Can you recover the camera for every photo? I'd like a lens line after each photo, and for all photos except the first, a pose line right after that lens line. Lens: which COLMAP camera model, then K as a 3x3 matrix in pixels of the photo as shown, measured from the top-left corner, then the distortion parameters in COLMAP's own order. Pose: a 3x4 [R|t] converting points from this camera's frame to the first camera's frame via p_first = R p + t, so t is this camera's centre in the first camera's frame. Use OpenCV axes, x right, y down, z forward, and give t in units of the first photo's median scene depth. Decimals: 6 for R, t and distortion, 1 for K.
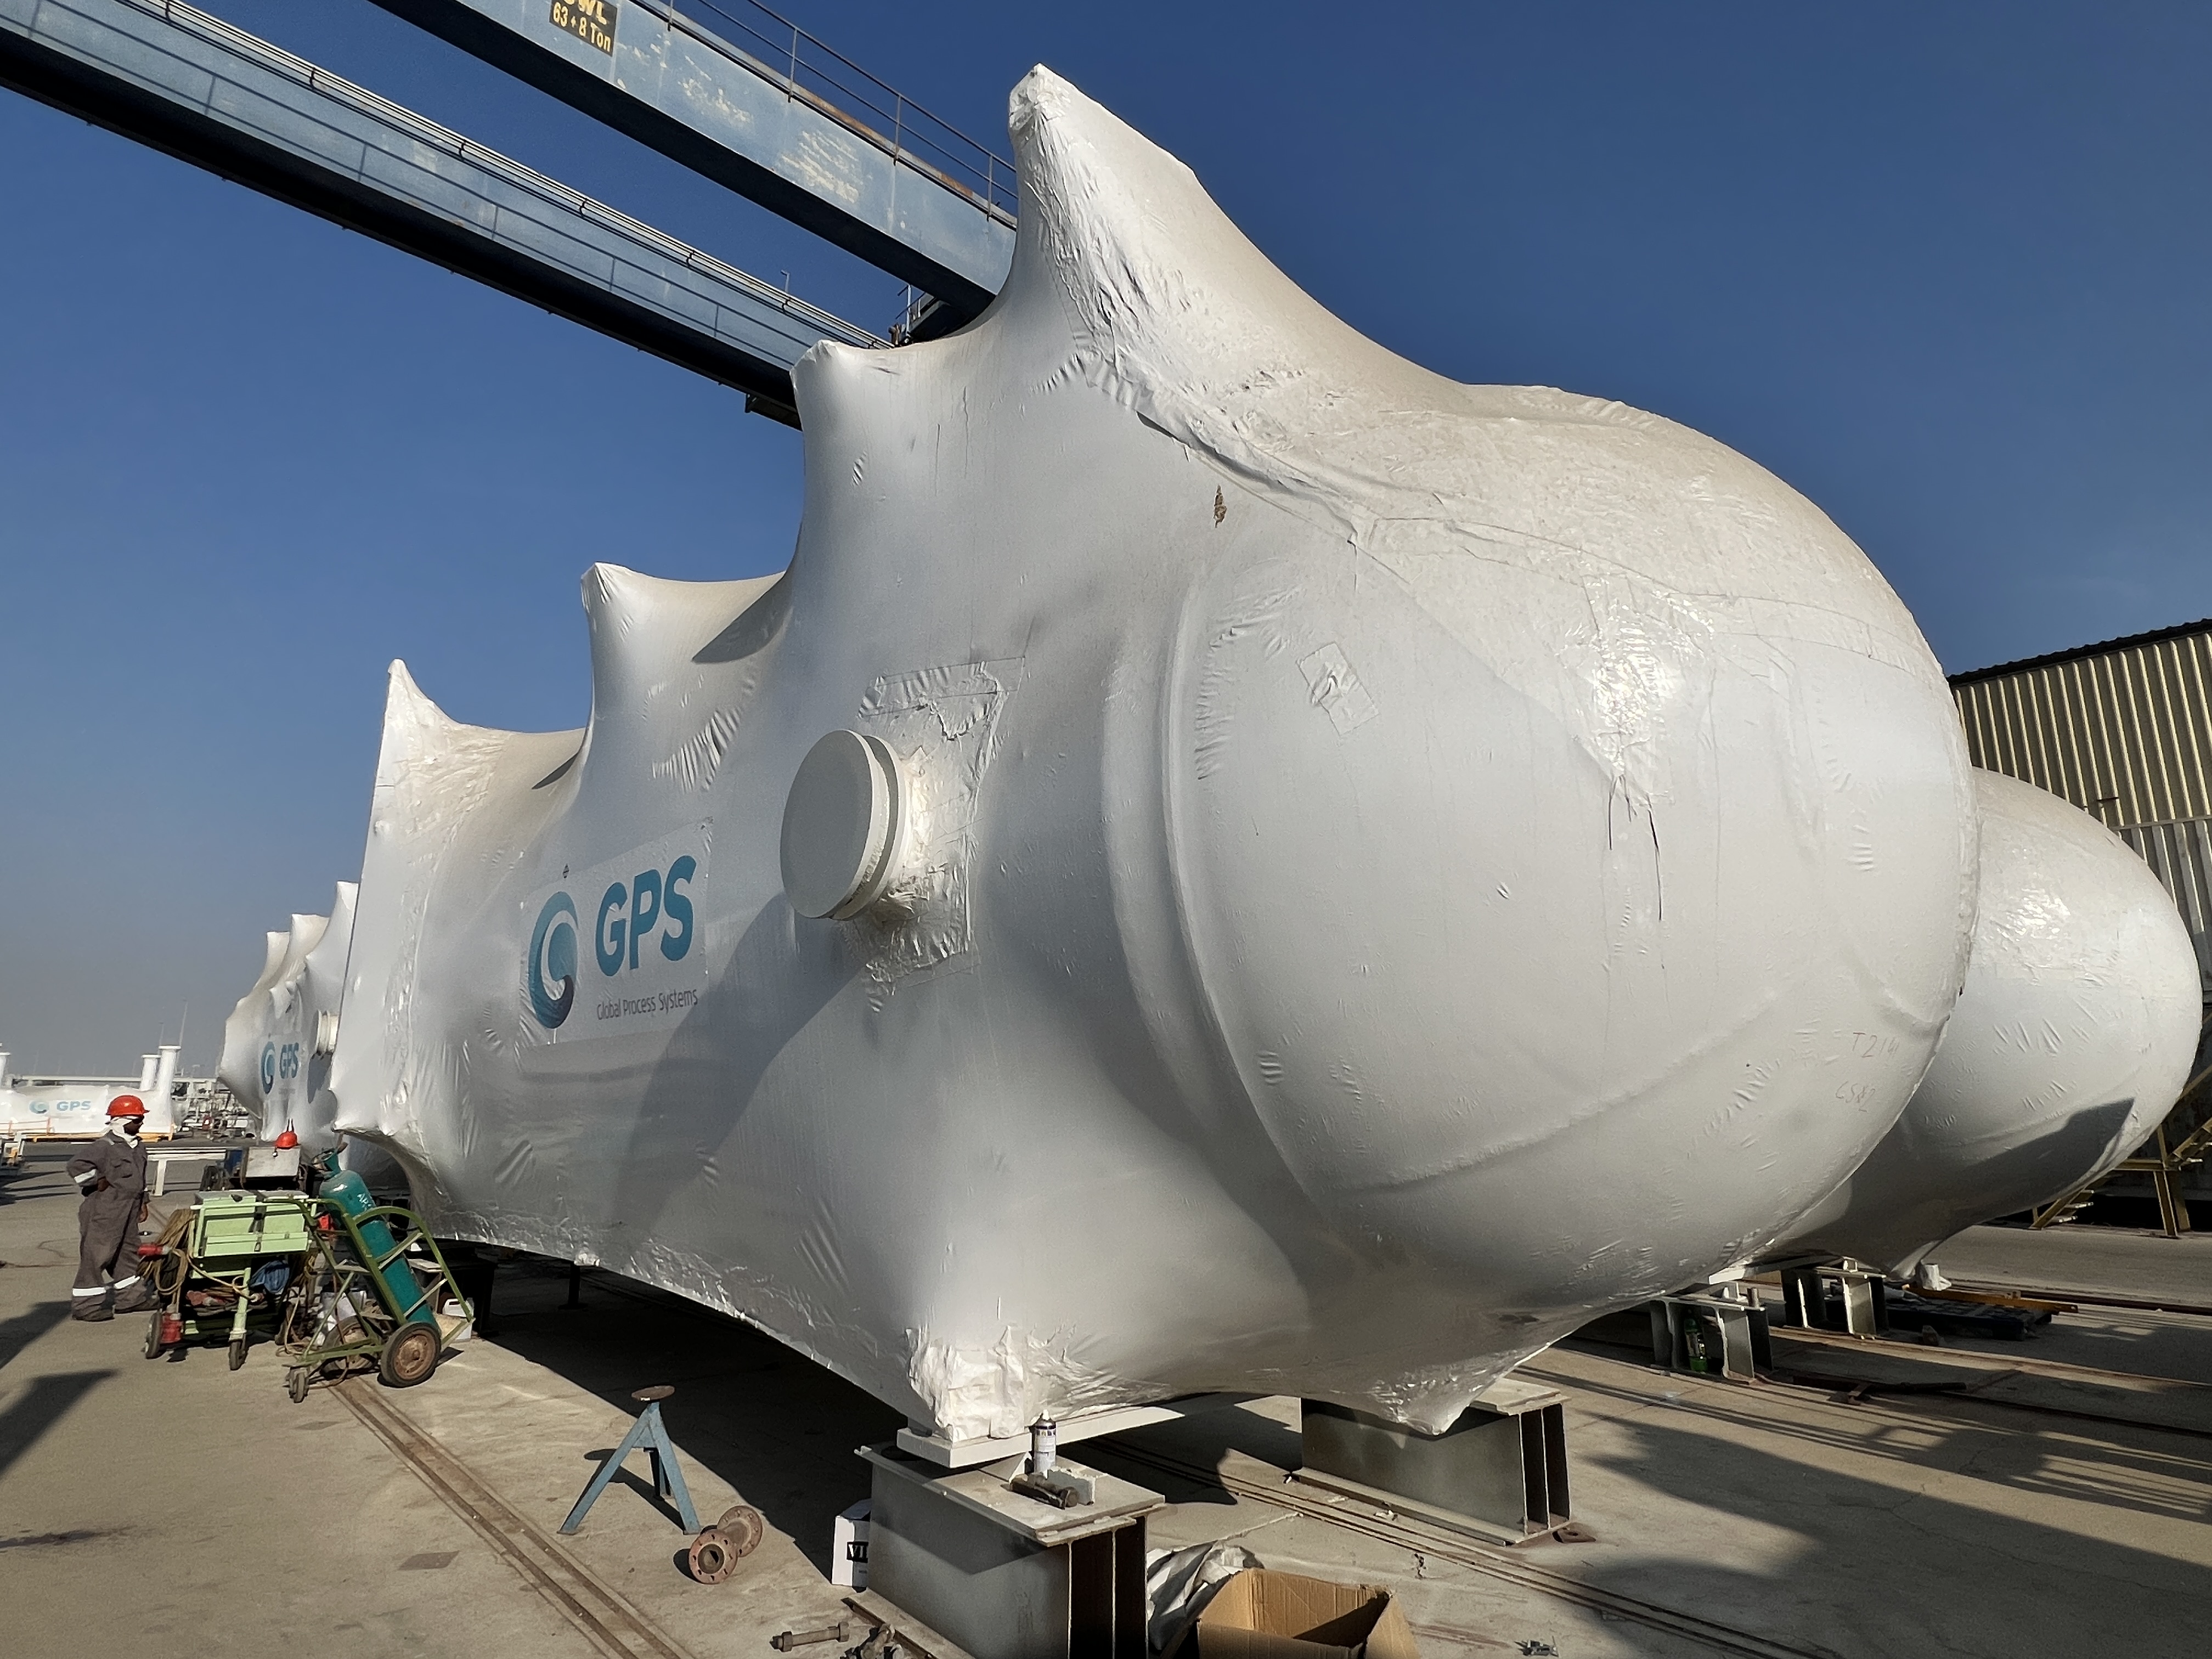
lens RADIAL K [[1160.9, 0, 1106.0], [0, 1160.9, 829.5], [0, 0, 1]] dist [0.001335, 0.000473]
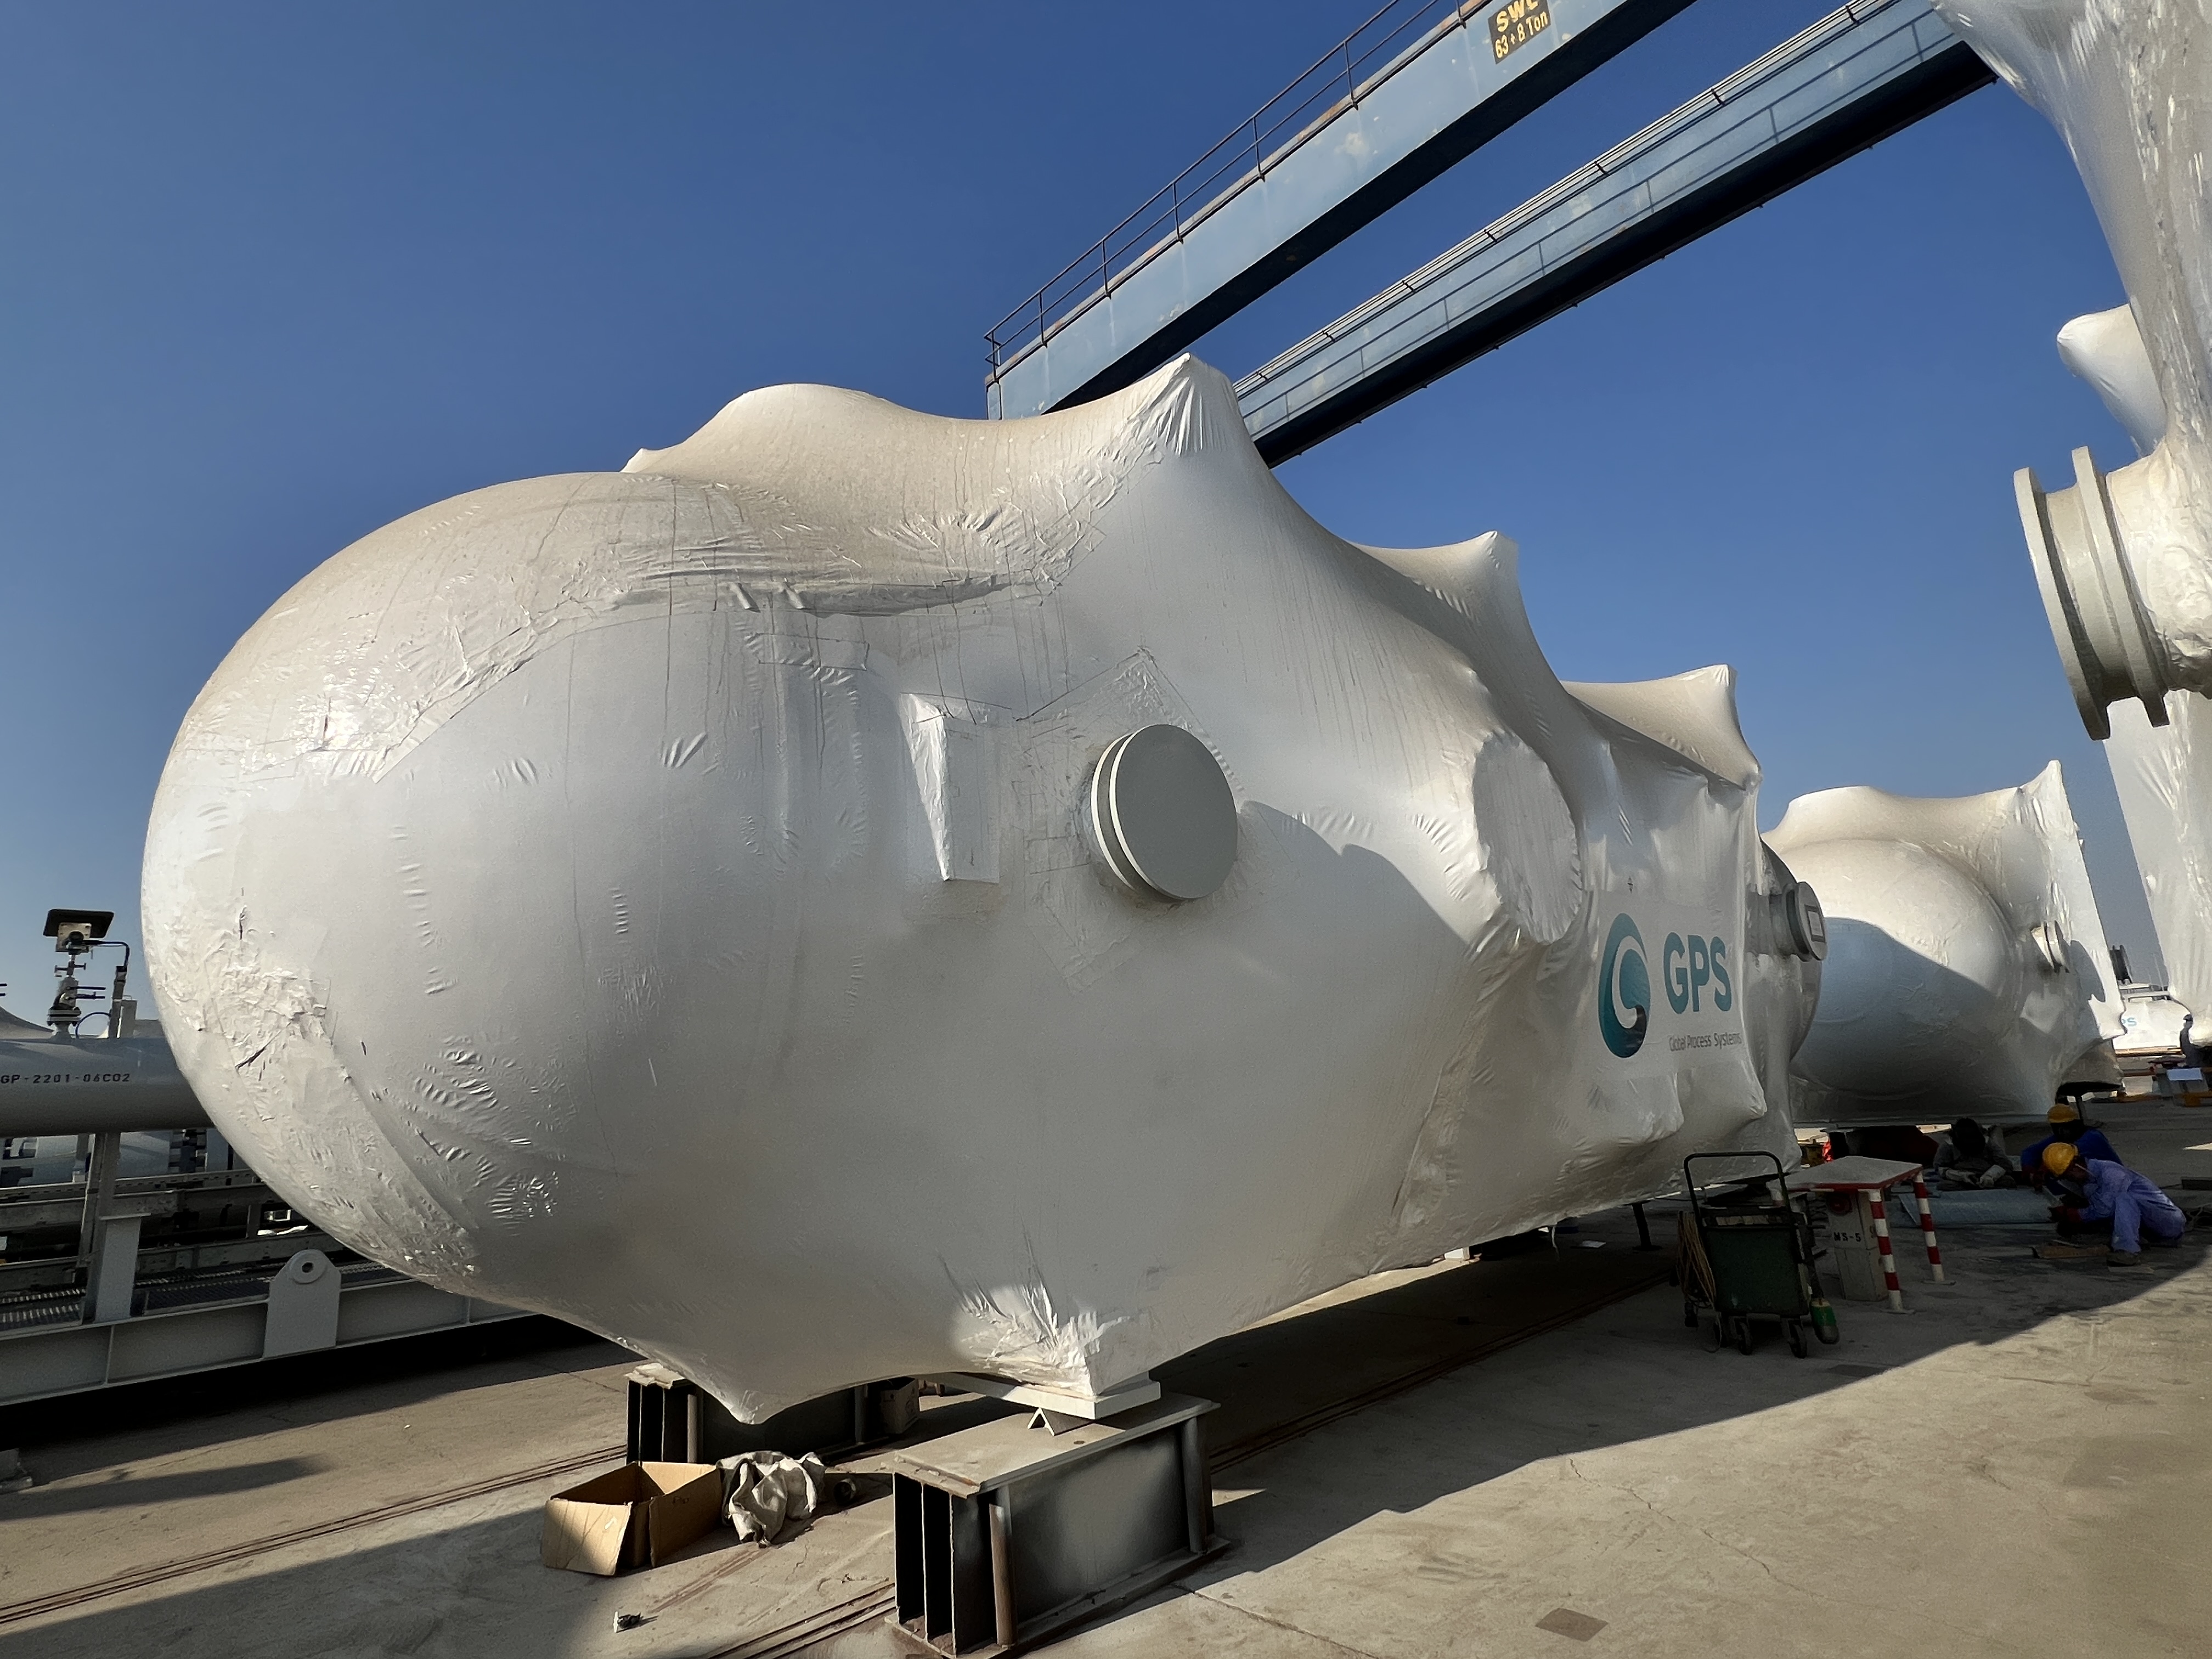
lens RADIAL K [[1111.8, 0, 1106.0], [0, 1111.8, 829.5], [0, 0, 1]] dist [-0.003652, 0.000344]
pose [[0.061824, -0.235268, -0.969962, 0.287173], [0.295633, 0.932528, -0.207345, 0.068824], [0.953299, -0.273934, 0.127206, 0.275219]]
